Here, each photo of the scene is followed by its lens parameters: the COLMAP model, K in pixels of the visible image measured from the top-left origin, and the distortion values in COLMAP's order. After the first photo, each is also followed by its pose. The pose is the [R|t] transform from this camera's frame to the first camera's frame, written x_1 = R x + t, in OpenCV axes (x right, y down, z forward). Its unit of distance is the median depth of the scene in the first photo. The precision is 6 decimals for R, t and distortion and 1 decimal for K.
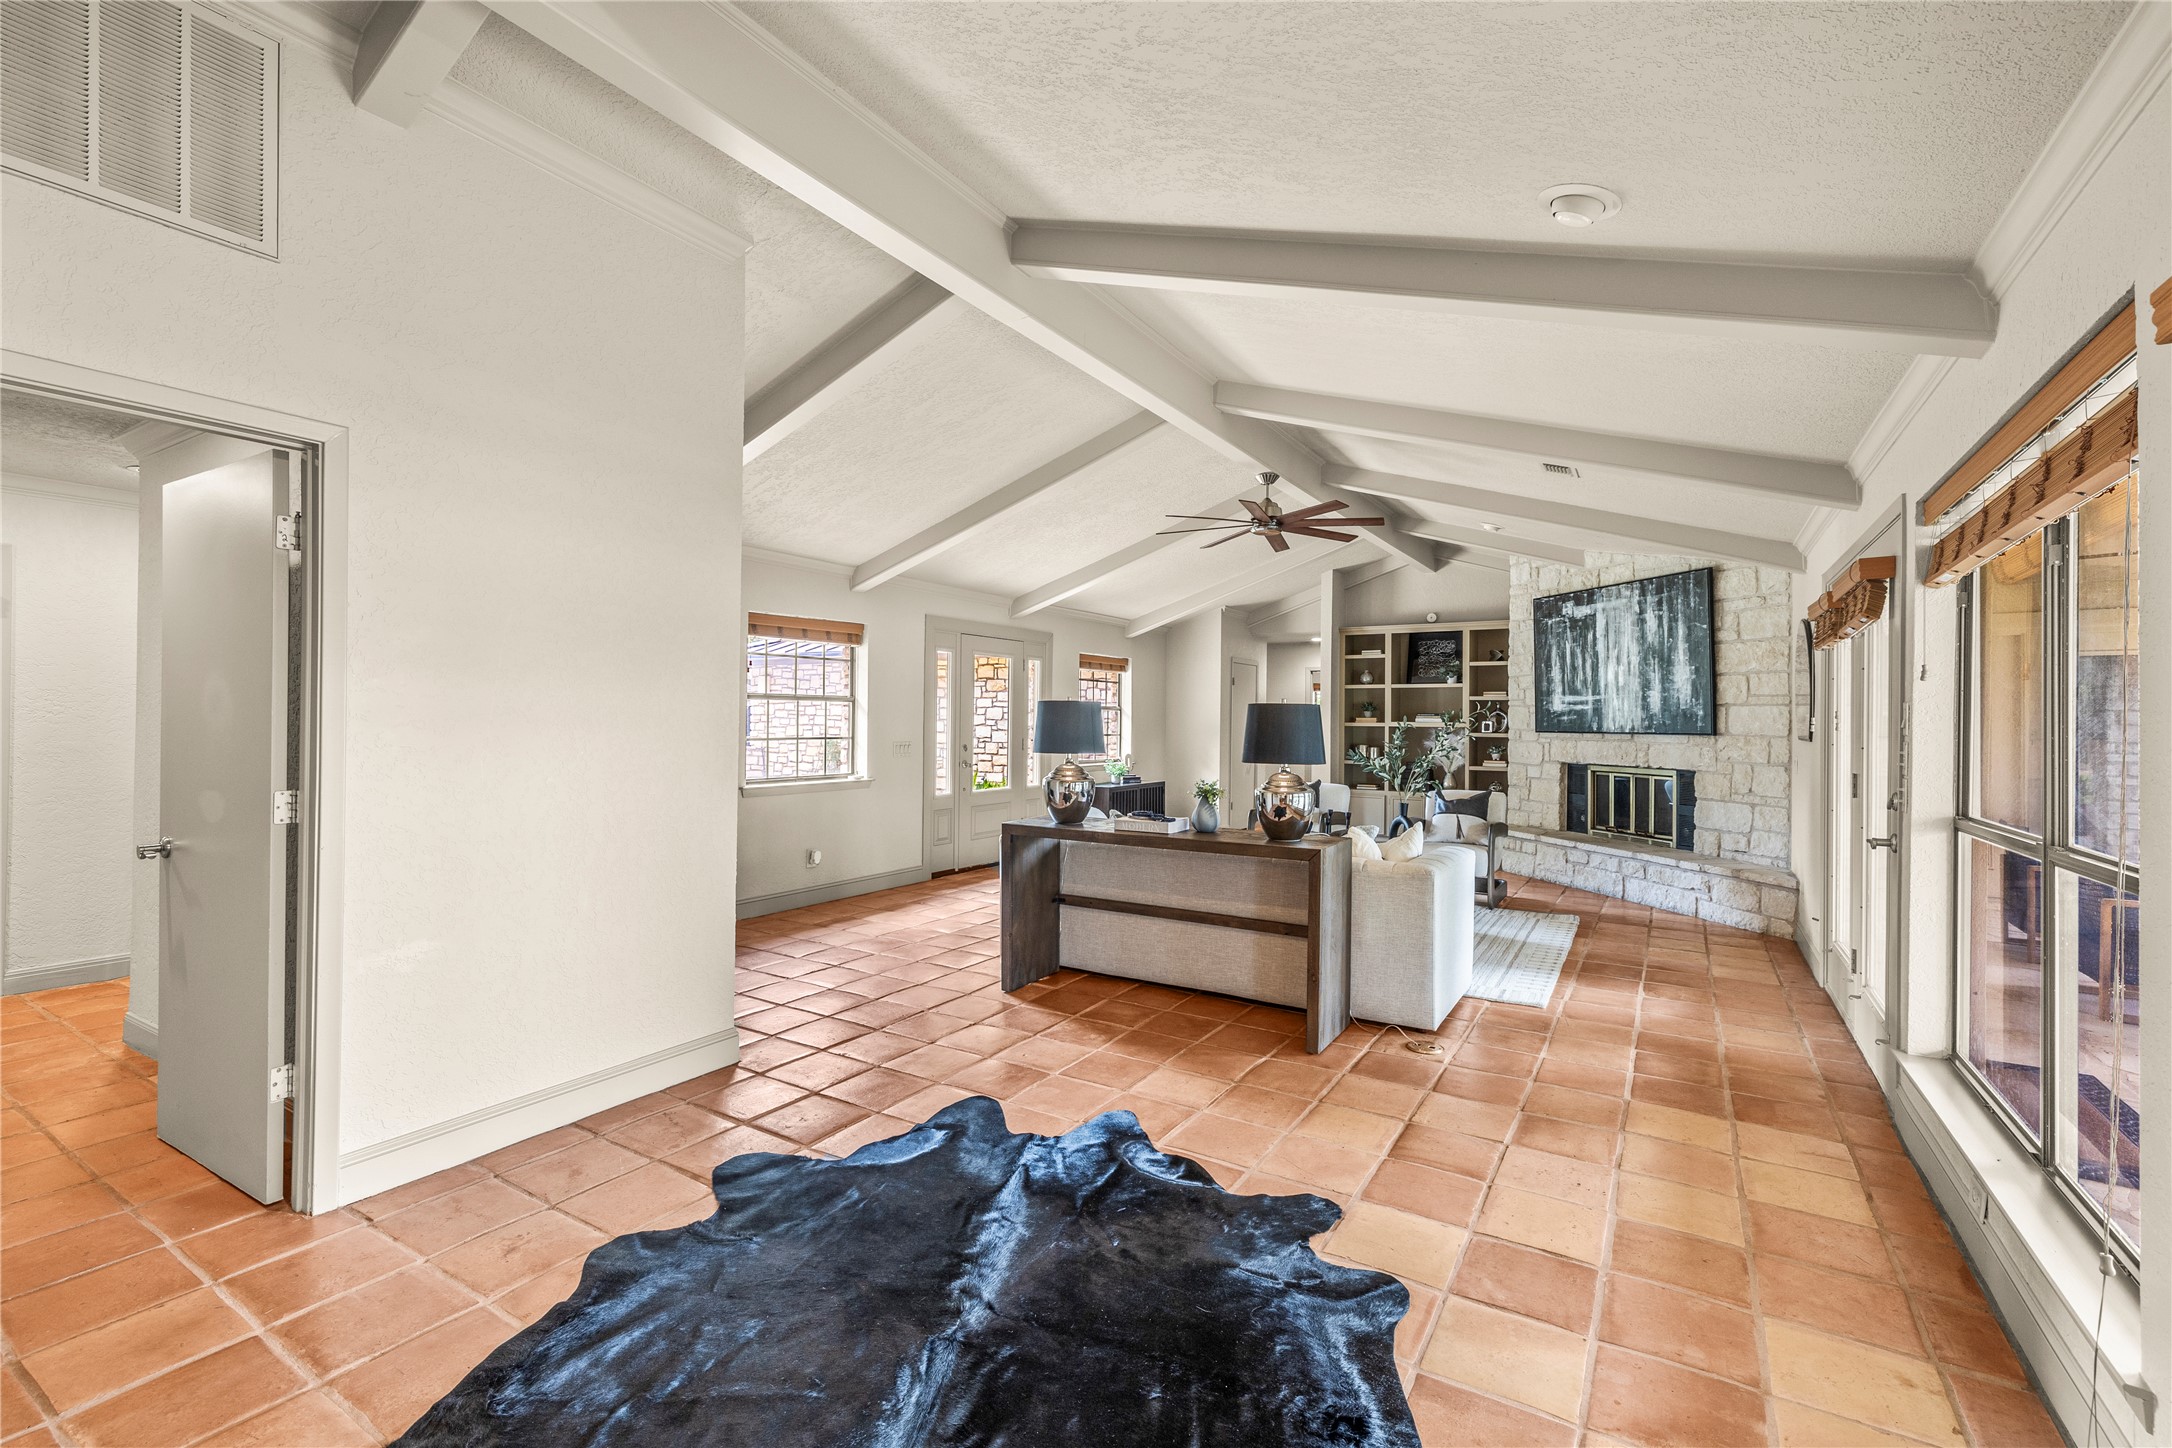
lens RADIAL K [[939.4, 0, 1086.1], [0, 939.4, 719.8], [0, 0, 1]] dist [0.001550, 0.000347]
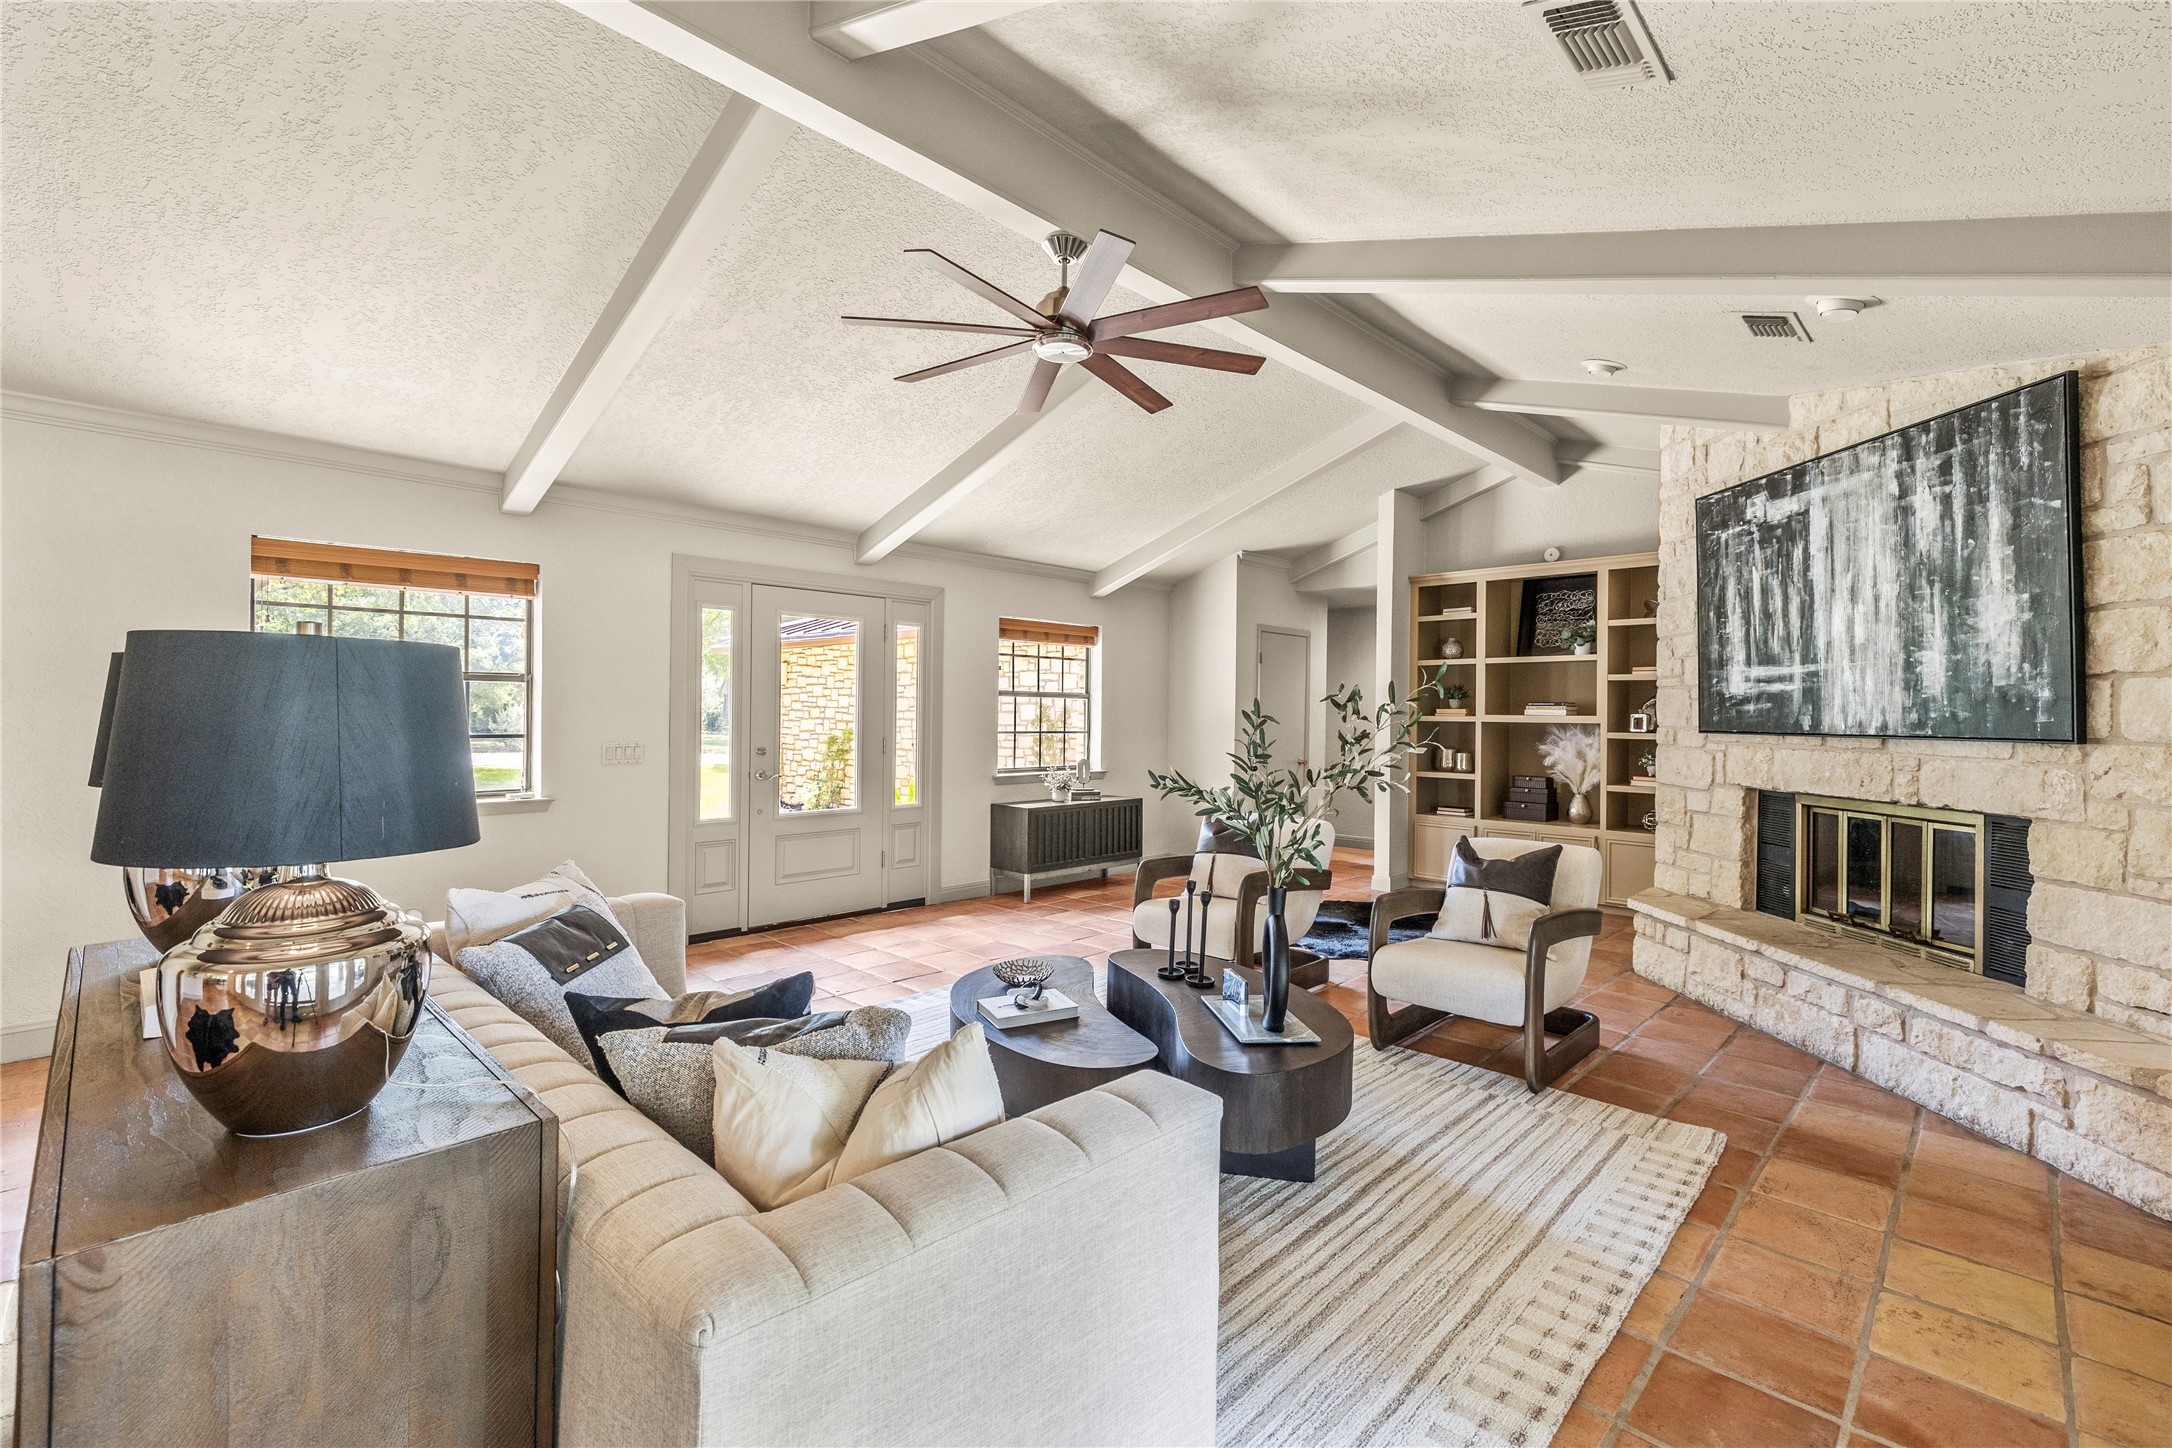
lens RADIAL K [[939.4, 0, 1090.0], [0, 939.4, 717.3], [0, 0, 1]] dist [0.001550, 0.000347]
pose [[0.976832, 0.001964, -0.214001, 0.252623], [-0.001137, 0.999991, 0.003986, 0.002250], [0.214007, -0.003650, 0.976825, 0.384046]]
